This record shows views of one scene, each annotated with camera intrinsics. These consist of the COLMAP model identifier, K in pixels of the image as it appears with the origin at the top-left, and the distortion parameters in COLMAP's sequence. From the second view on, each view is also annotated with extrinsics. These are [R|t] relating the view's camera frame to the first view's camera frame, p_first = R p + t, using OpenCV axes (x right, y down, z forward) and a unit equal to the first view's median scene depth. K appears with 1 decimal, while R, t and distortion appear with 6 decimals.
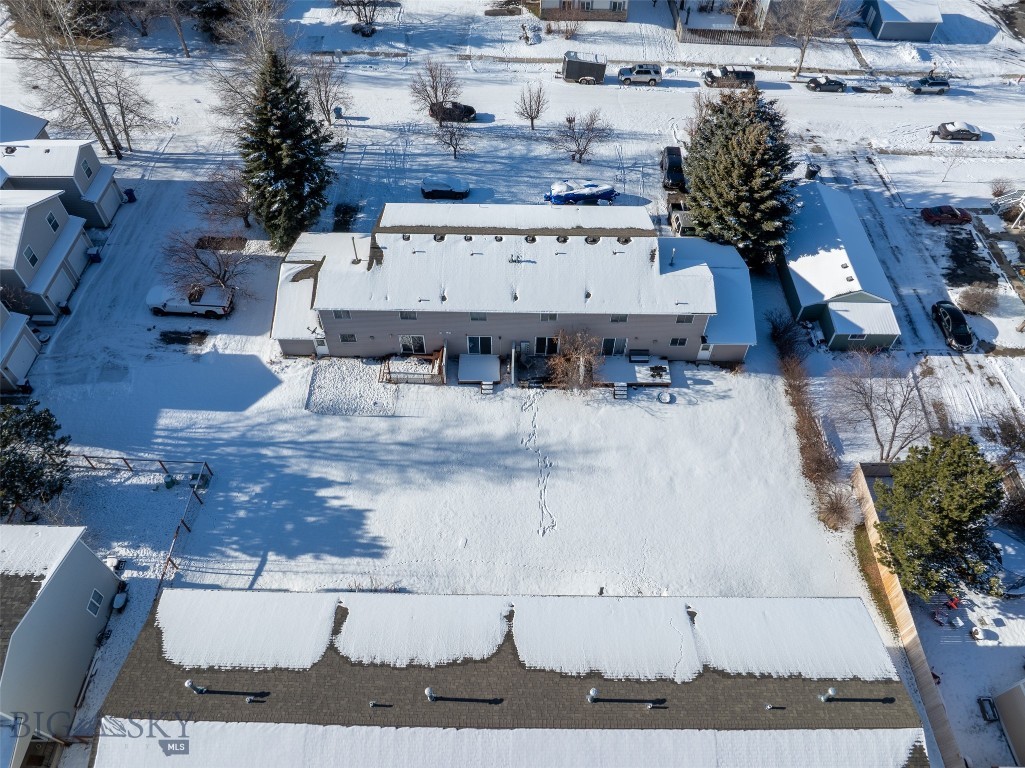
lens RADIAL K [[718.8, 0, 515.9], [0, 718.8, 381.6], [0, 0, 1]] dist [-0.036755, 0.008138]
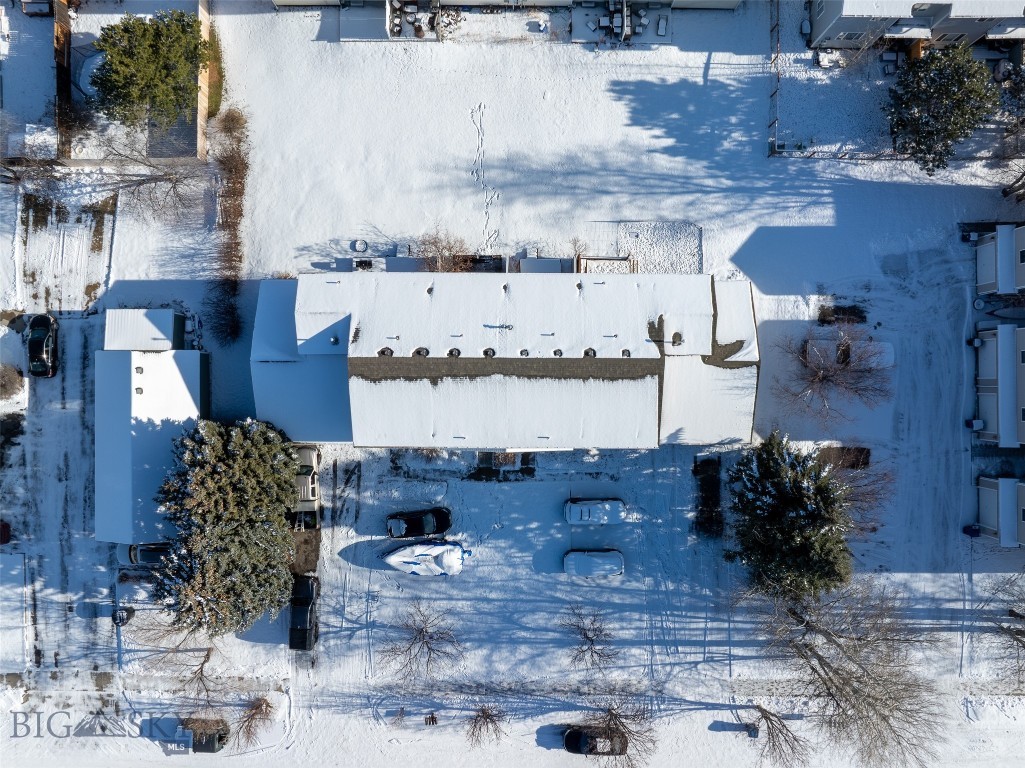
lens RADIAL K [[718.8, 0, 515.9], [0, 718.8, 381.6], [0, 0, 1]] dist [-0.036755, 0.008138]
pose [[-0.999756, 0.006040, -0.021232, 0.006013], [-0.018093, -0.775237, 0.631412, -0.768363], [-0.012646, 0.631642, 0.775157, 0.307349]]
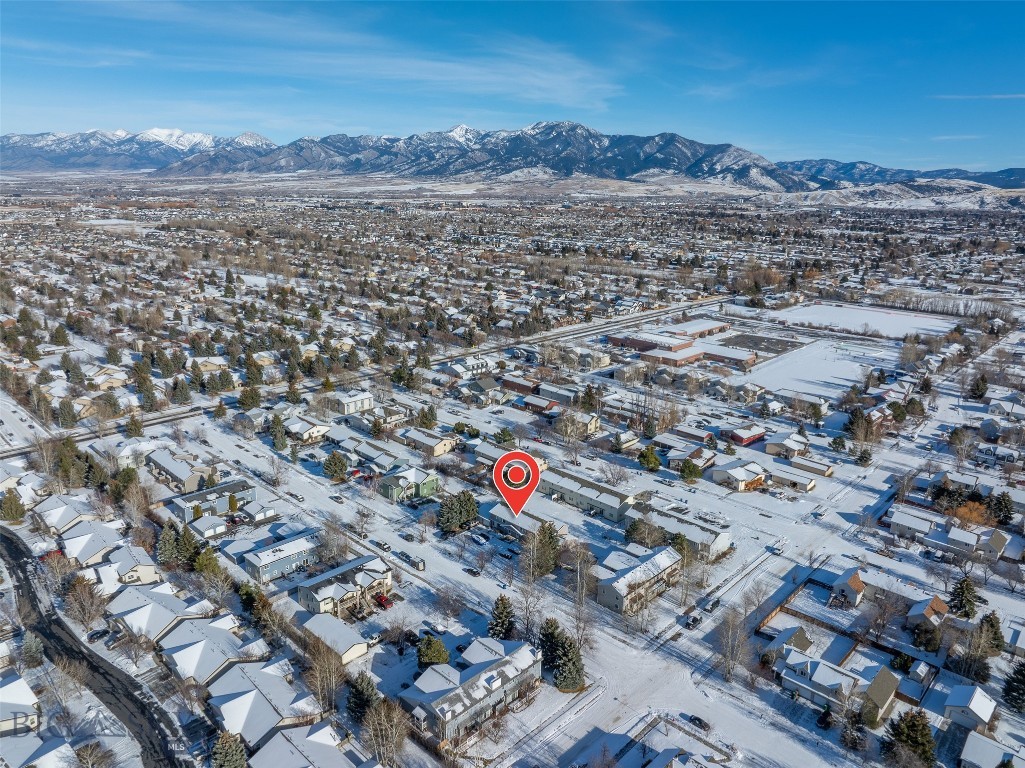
lens RADIAL K [[718.8, 0, 515.9], [0, 718.8, 381.6], [0, 0, 1]] dist [-0.036755, 0.008138]
pose [[-0.728146, -0.211485, 0.651980, -2.604190], [0.514027, 0.460741, 0.723529, -3.693698], [-0.453409, 0.861970, -0.226778, 1.292722]]
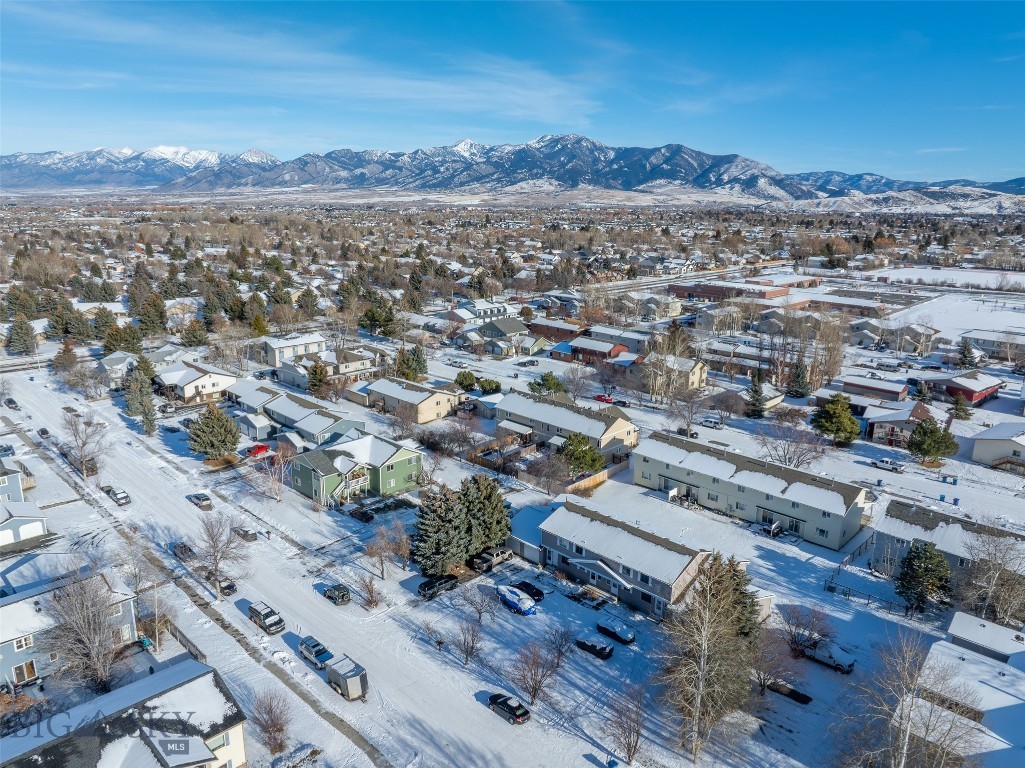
lens RADIAL K [[718.8, 0, 515.9], [0, 718.8, 381.6], [0, 0, 1]] dist [-0.036755, 0.008138]
pose [[-0.724151, -0.193035, 0.662075, -0.873894], [0.522158, 0.473666, 0.709218, -1.715734], [-0.450506, 0.859289, -0.242211, 1.205663]]
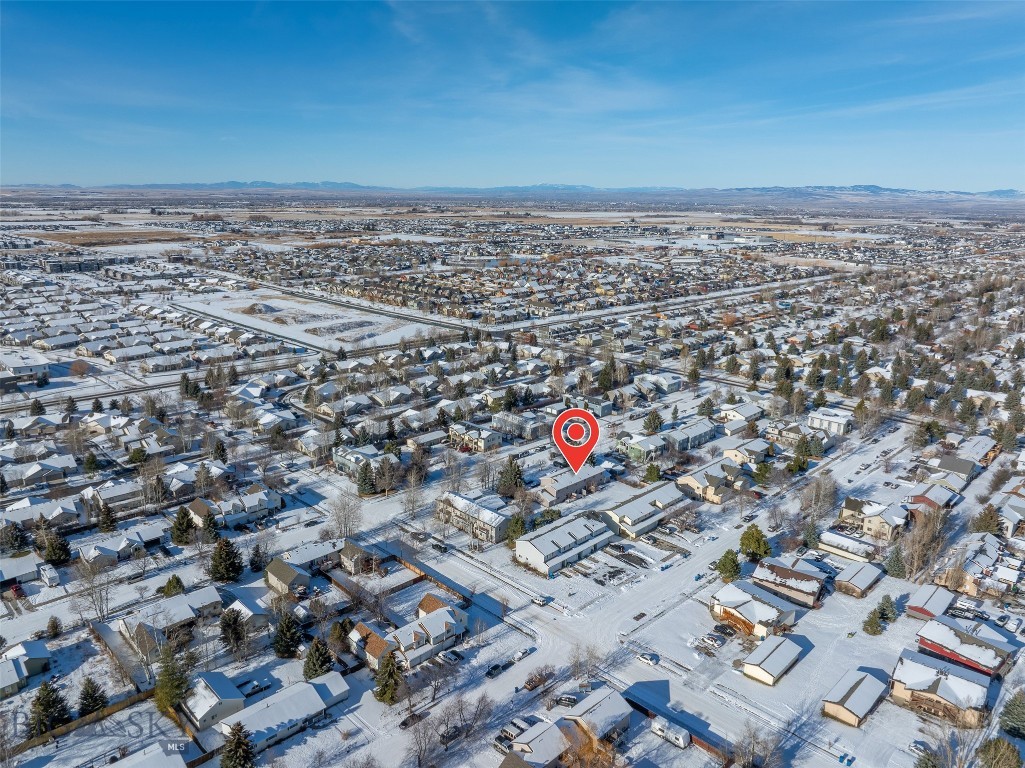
lens RADIAL K [[718.8, 0, 515.9], [0, 718.8, 381.6], [0, 0, 1]] dist [-0.036755, 0.008138]
pose [[0.700221, -0.184713, 0.689617, -3.612256], [0.552322, 0.752208, -0.359337, 0.913986], [-0.452361, 0.632506, 0.628734, -2.391564]]
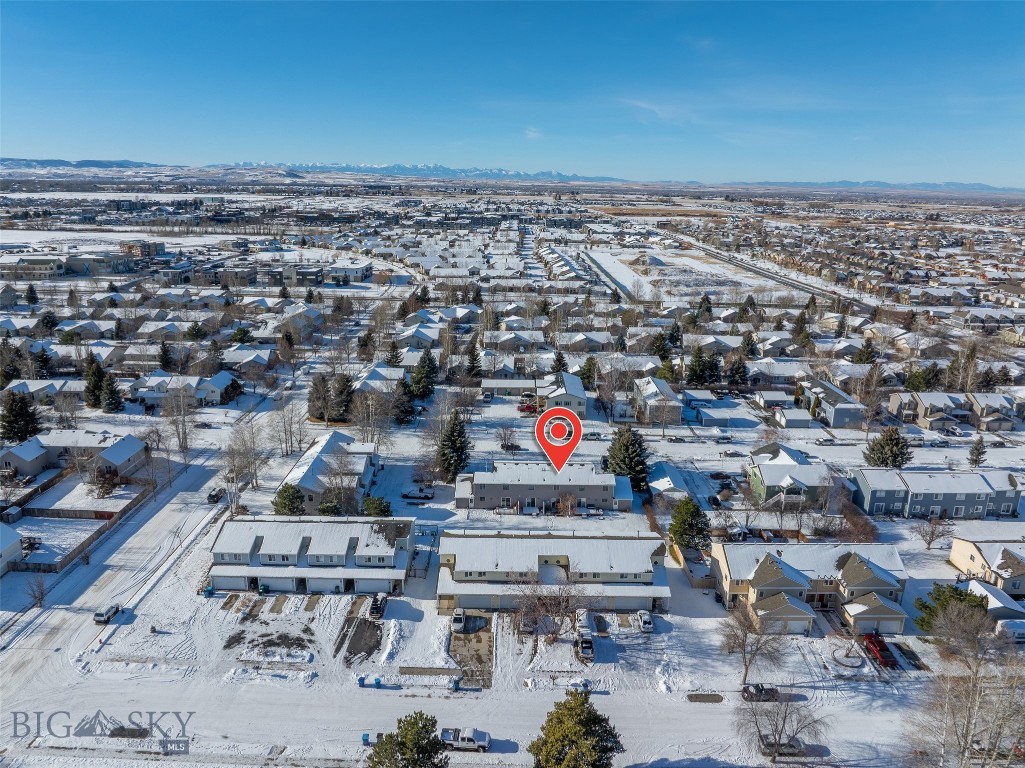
lens RADIAL K [[718.8, 0, 515.9], [0, 718.8, 381.6], [0, 0, 1]] dist [-0.036755, 0.008138]
pose [[0.999964, 0.000893, 0.008449, -0.128890], [0.004197, 0.812795, -0.582534, 1.130360], [-0.007388, 0.582549, 0.812762, -1.423103]]
